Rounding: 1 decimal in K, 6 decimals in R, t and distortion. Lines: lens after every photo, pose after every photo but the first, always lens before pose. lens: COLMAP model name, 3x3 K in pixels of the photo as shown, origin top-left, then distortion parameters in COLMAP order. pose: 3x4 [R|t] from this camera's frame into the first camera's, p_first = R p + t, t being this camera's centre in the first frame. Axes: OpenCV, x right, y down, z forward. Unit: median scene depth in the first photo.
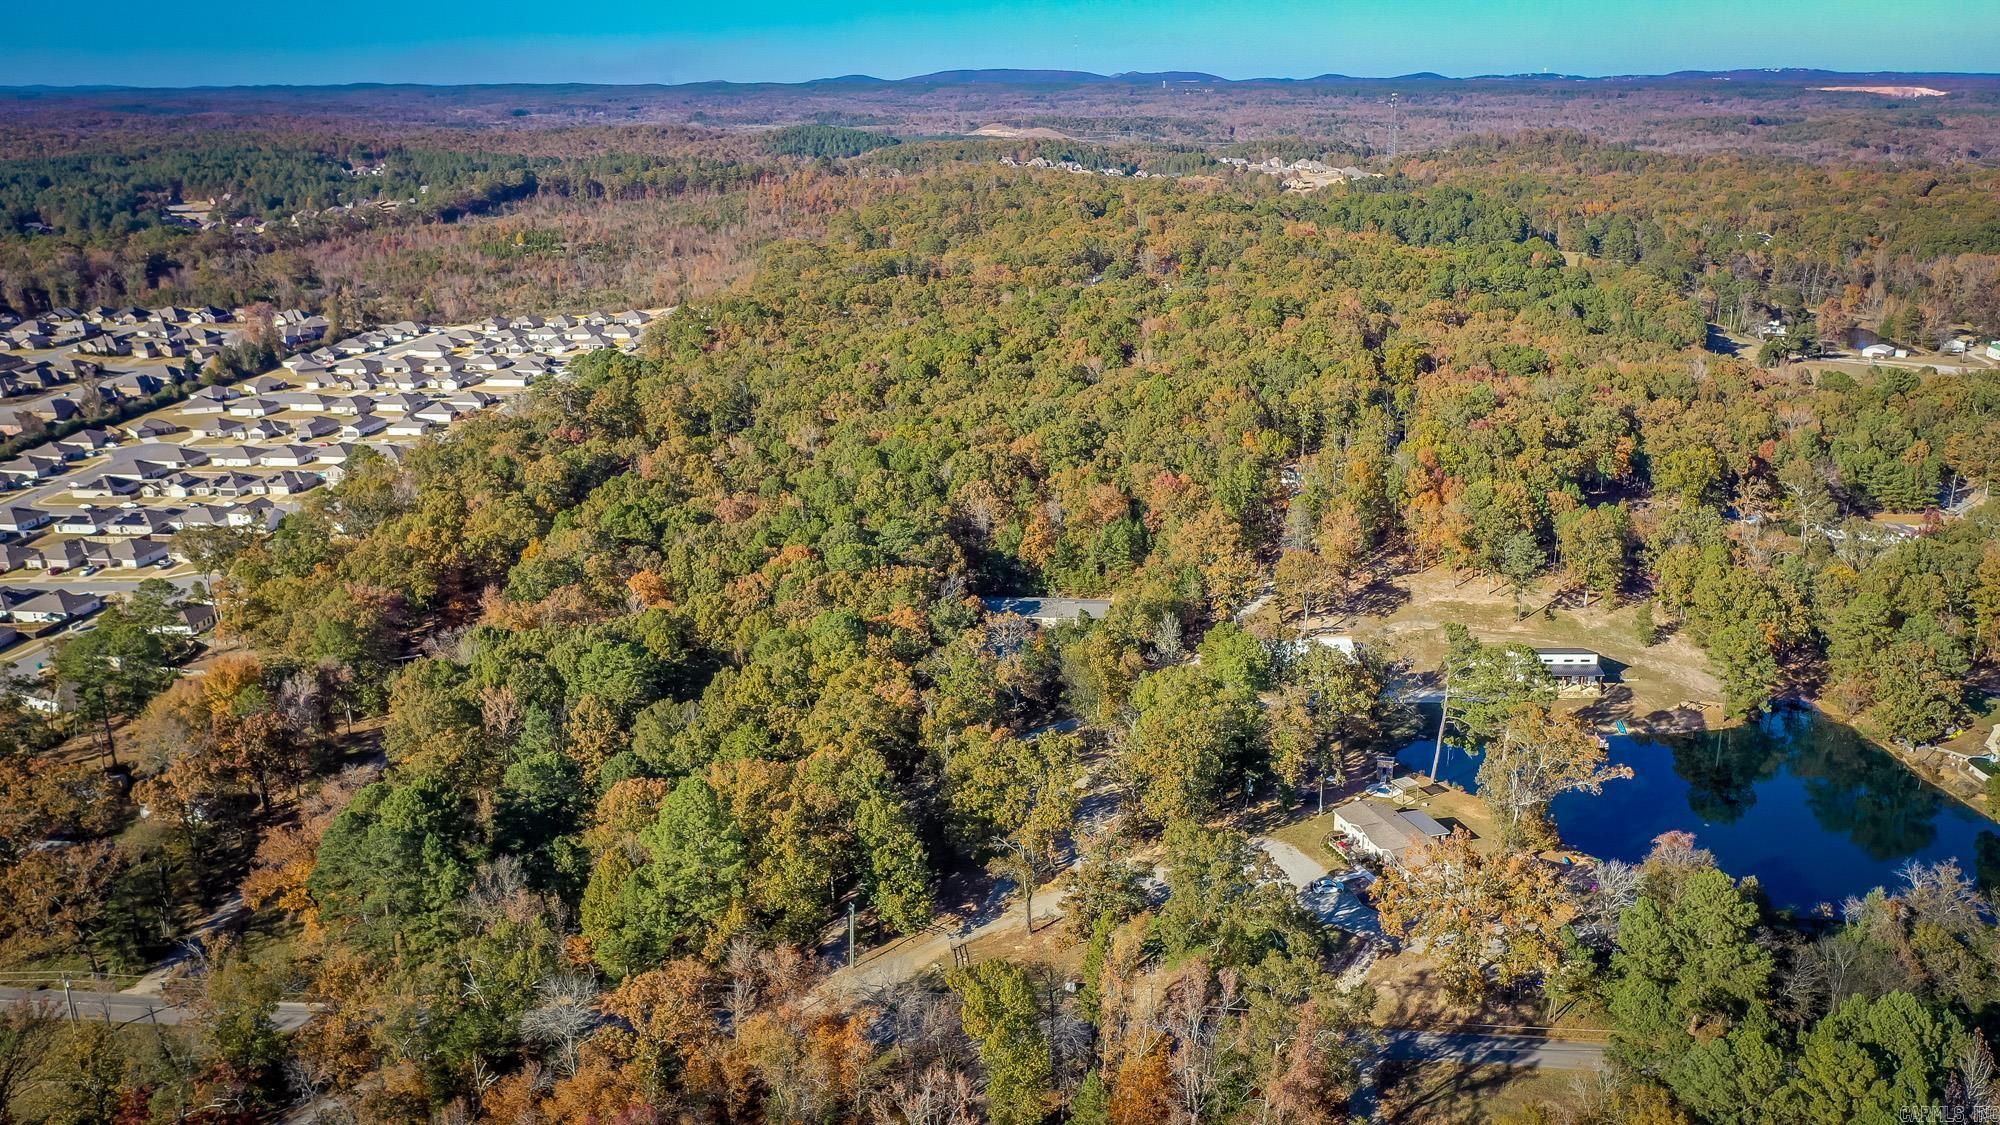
lens RADIAL K [[1575.7, 0, 1000.0], [0, 1575.7, 562.5], [0, 0, 1]] dist [0.004486, 0.003284]
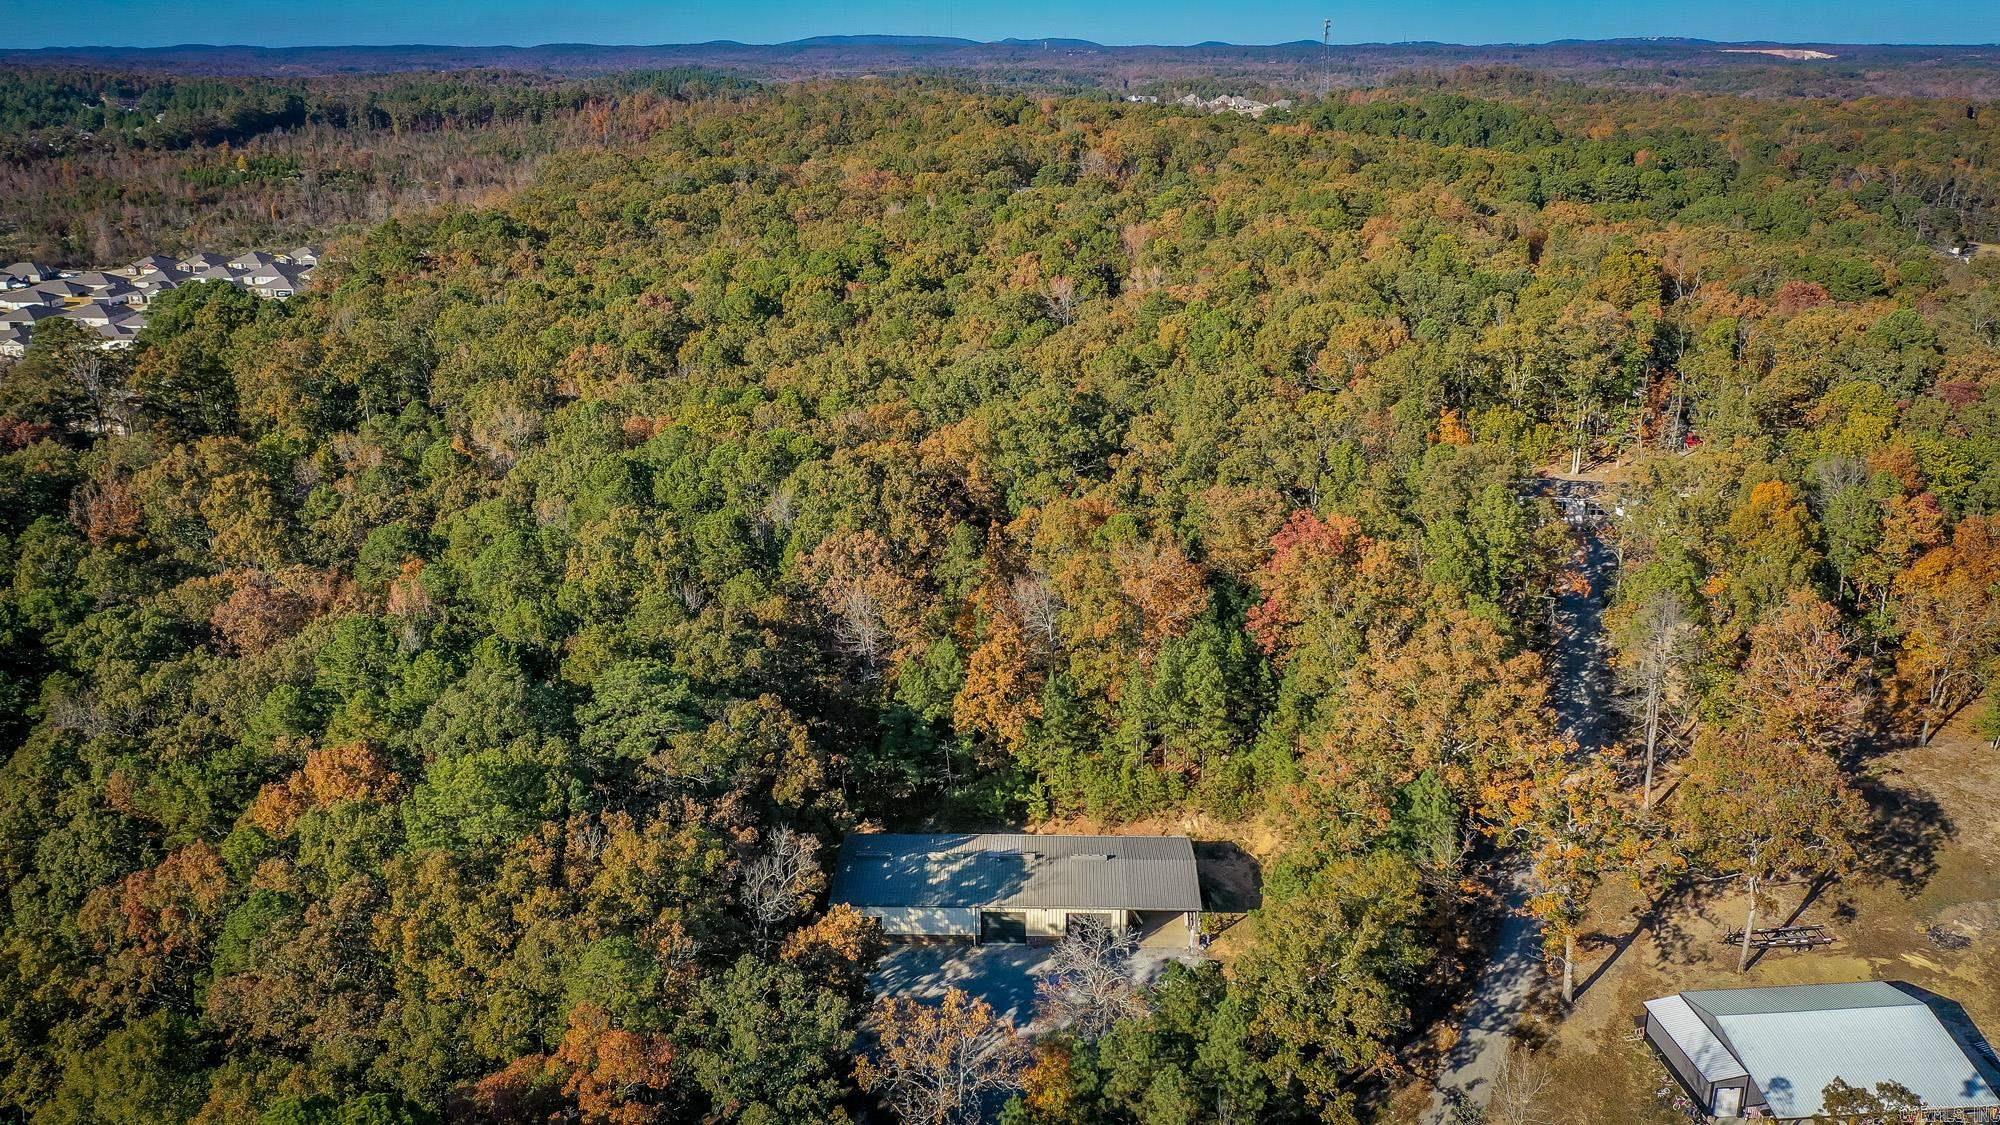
lens RADIAL K [[1575.7, 0, 1000.0], [0, 1575.7, 562.5], [0, 0, 1]] dist [0.004486, 0.003284]
pose [[0.997049, -0.018345, 0.074539, -0.005345], [0.017290, 0.999741, 0.014772, -0.044483], [-0.074790, -0.013439, 0.997109, 0.510728]]
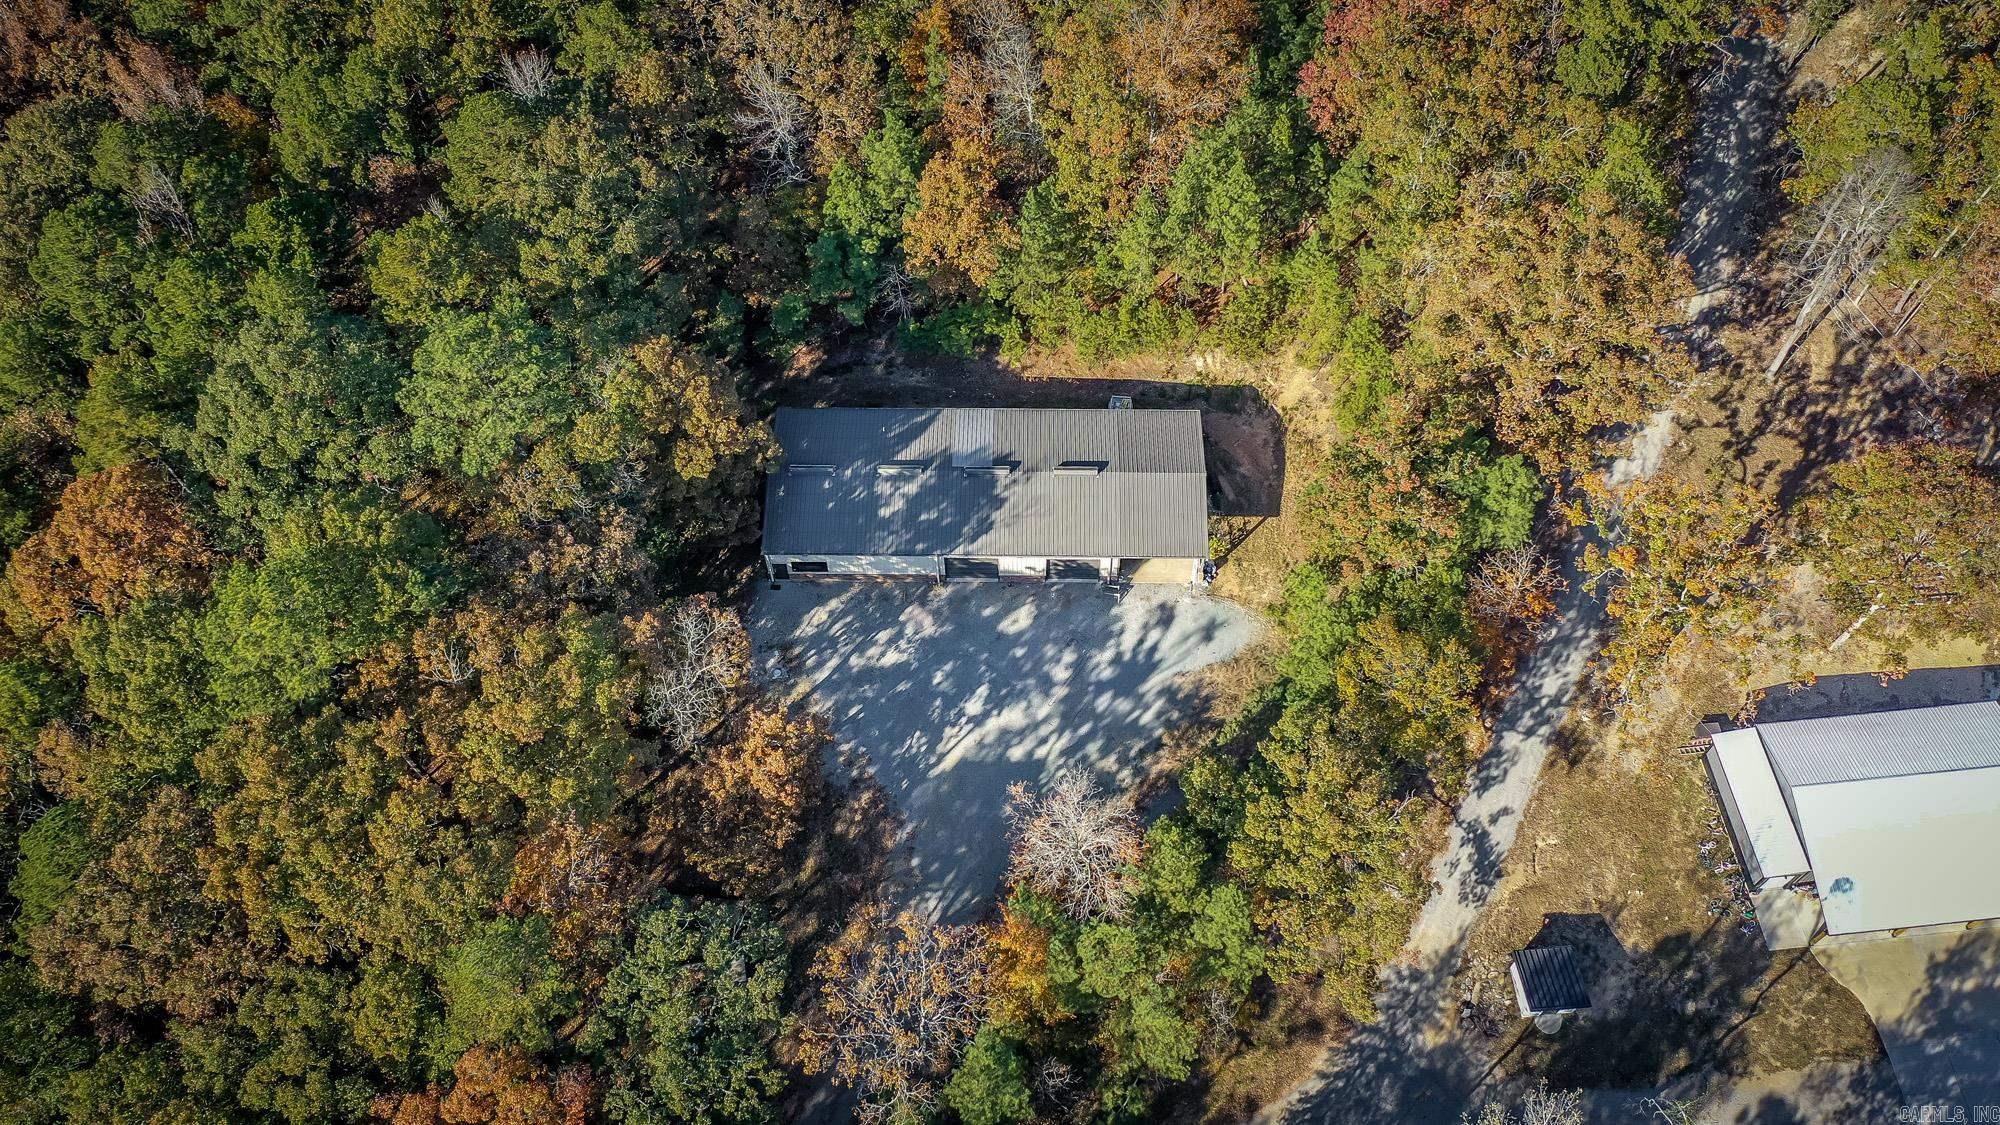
lens RADIAL K [[1639.8, 0, 1000.0], [0, 1639.8, 562.5], [0, 0, 1]] dist [0.006282, 0.005133]
pose [[0.995809, -0.075847, 0.051101, 0.008111], [0.025177, 0.764516, 0.644113, -0.144255], [-0.087922, -0.640127, 0.763222, 0.612928]]
